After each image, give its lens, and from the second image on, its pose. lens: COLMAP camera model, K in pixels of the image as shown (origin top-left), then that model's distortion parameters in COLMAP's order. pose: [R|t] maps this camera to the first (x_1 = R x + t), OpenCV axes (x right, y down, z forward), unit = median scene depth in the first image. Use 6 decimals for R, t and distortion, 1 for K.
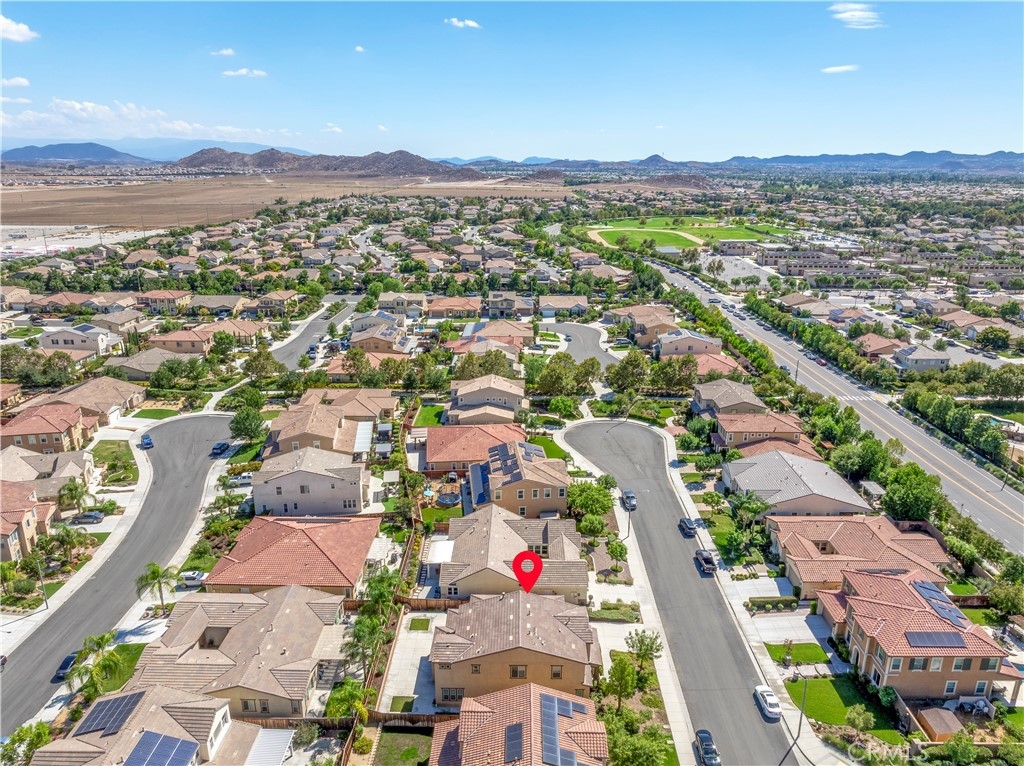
lens RADIAL K [[714.5, 0, 515.3], [0, 714.5, 397.3], [0, 0, 1]] dist [-0.011482, 0.002811]
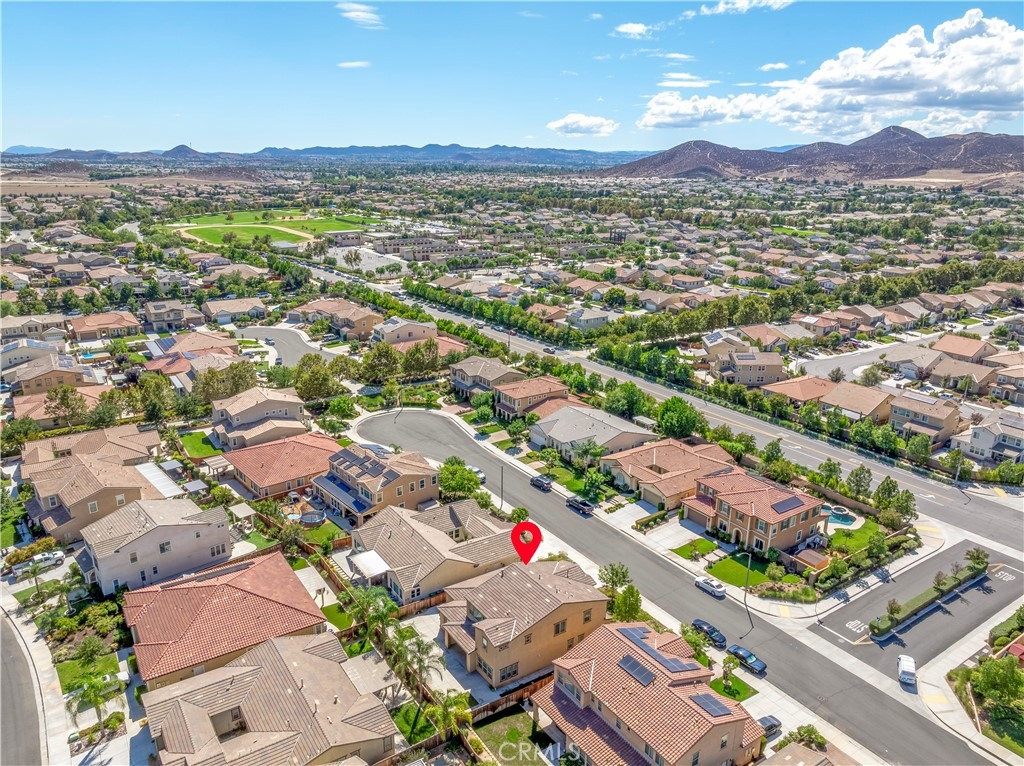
lens RADIAL K [[725.5, 0, 512.0], [0, 725.5, 383.0], [0, 0, 1]] dist [-0.007665, -0.000337]
pose [[0.828533, -0.161954, 0.536008, -0.286964], [0.168196, 0.985035, 0.037638, -0.018749], [-0.534082, 0.058970, 0.843374, 0.039699]]
